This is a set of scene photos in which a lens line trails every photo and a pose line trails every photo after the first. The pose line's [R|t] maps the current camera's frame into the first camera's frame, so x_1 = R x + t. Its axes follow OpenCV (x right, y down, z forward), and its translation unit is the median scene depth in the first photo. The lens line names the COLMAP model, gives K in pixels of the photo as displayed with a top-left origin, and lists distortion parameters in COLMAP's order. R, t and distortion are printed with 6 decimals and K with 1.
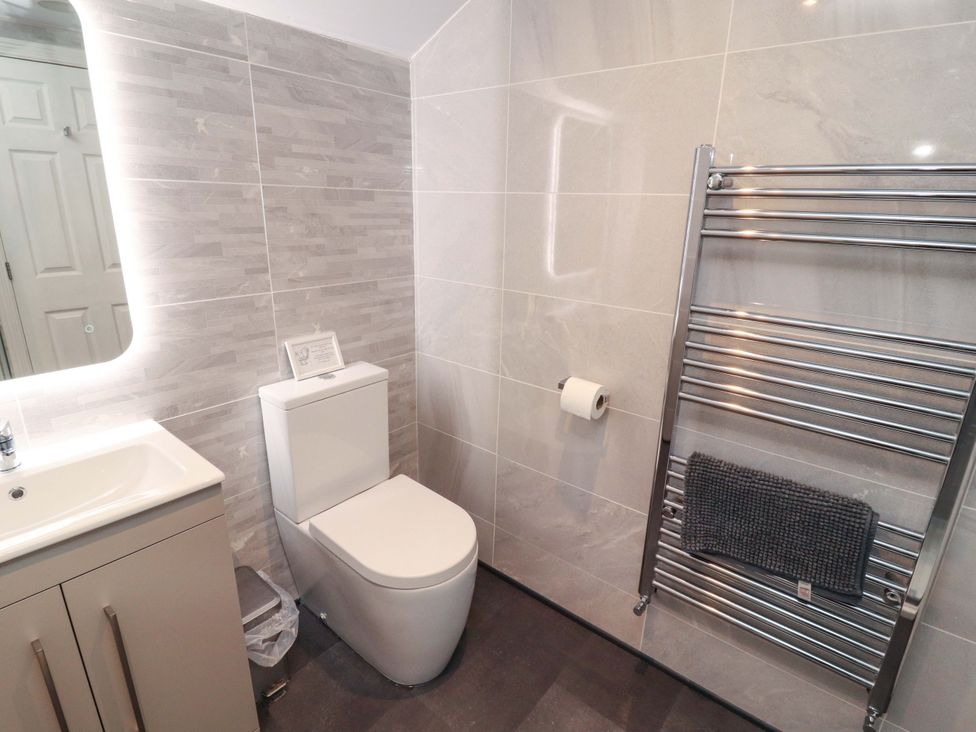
lens RADIAL K [[508.7, 0, 484.8], [0, 508.7, 361.5], [0, 0, 1]] dist [0.003570, -0.014852]
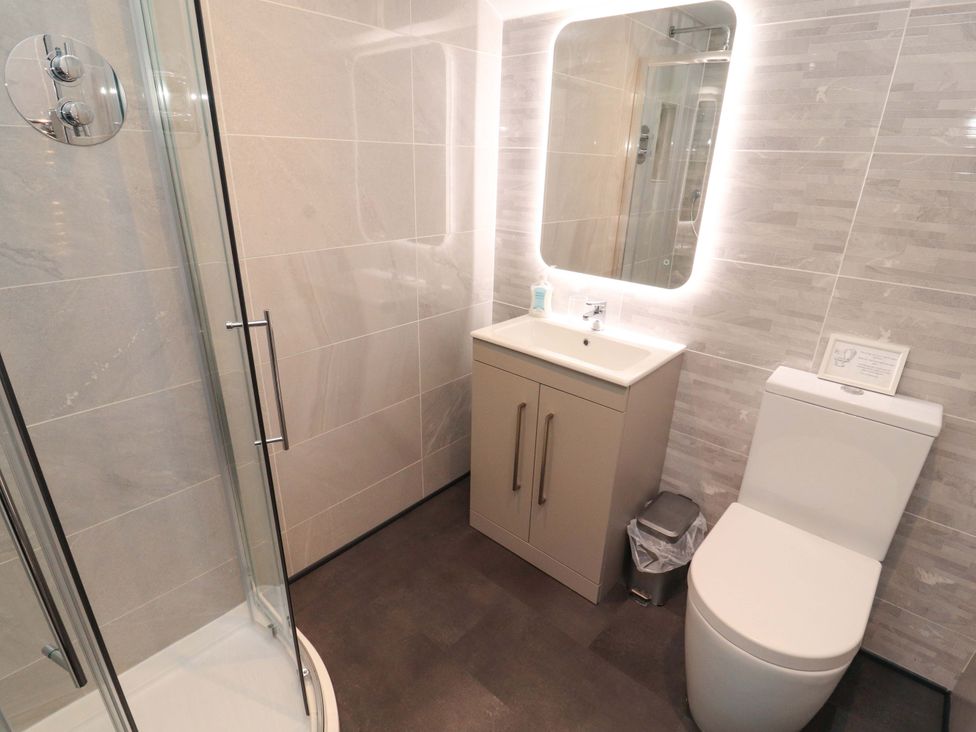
lens RADIAL K [[508.7, 0, 486.0], [0, 508.7, 368.5], [0, 0, 1]] dist [0.003570, -0.014852]
pose [[-0.036958, 0.353731, -0.934617, 0.523044], [-0.322916, 0.880854, 0.346153, -0.105716], [0.945706, 0.314596, 0.081671, 0.410286]]
